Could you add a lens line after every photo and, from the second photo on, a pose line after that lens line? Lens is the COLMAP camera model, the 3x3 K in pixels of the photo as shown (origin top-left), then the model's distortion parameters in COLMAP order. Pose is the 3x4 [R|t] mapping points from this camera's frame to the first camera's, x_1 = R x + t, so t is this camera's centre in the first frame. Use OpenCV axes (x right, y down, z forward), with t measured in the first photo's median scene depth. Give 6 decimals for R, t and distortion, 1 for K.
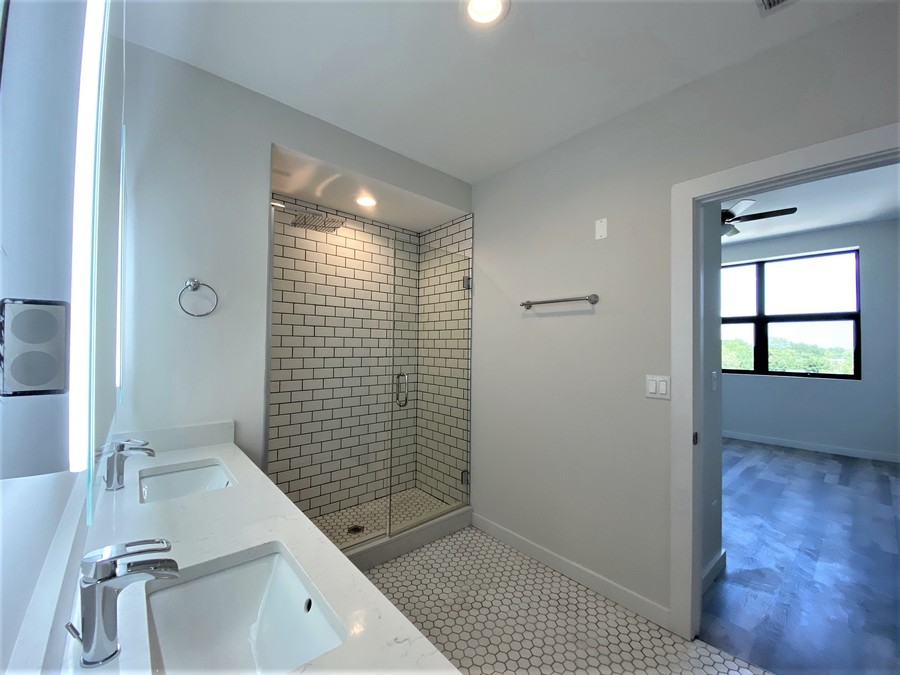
lens RADIAL K [[359.8, 0, 451.0], [0, 359.8, 339.6], [0, 0, 1]] dist [-0.000012, -0.010881]
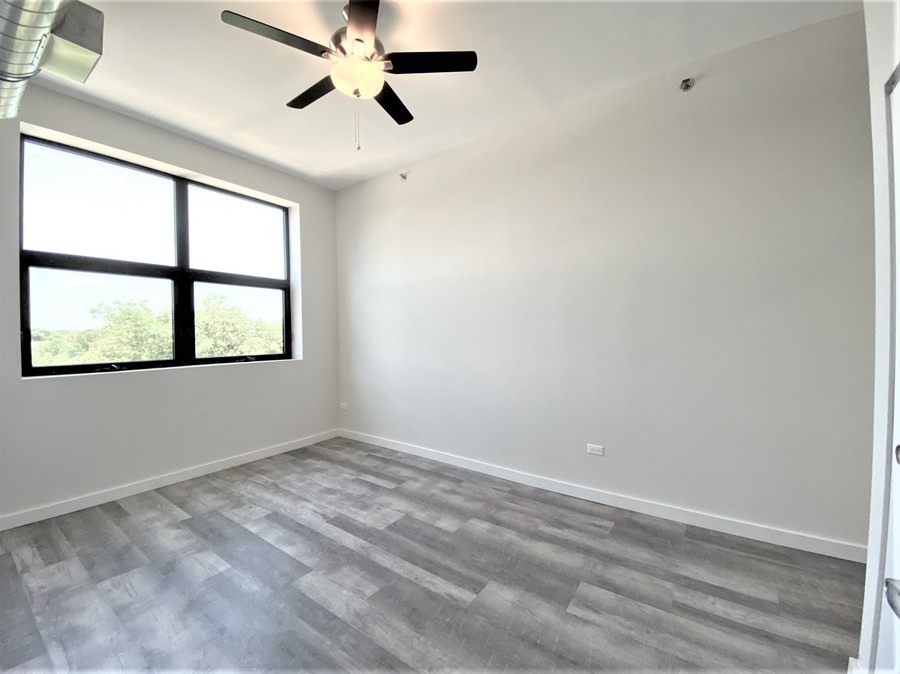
lens RADIAL K [[374.2, 0, 441.4], [0, 374.2, 337.3], [0, 0, 1]] dist [0.034487, -0.024540]
pose [[-0.212205, -0.026121, 0.976876, 0.165334], [-0.011016, 0.999643, 0.024337, 0.033462], [-0.977163, -0.005597, -0.212417, 0.801632]]
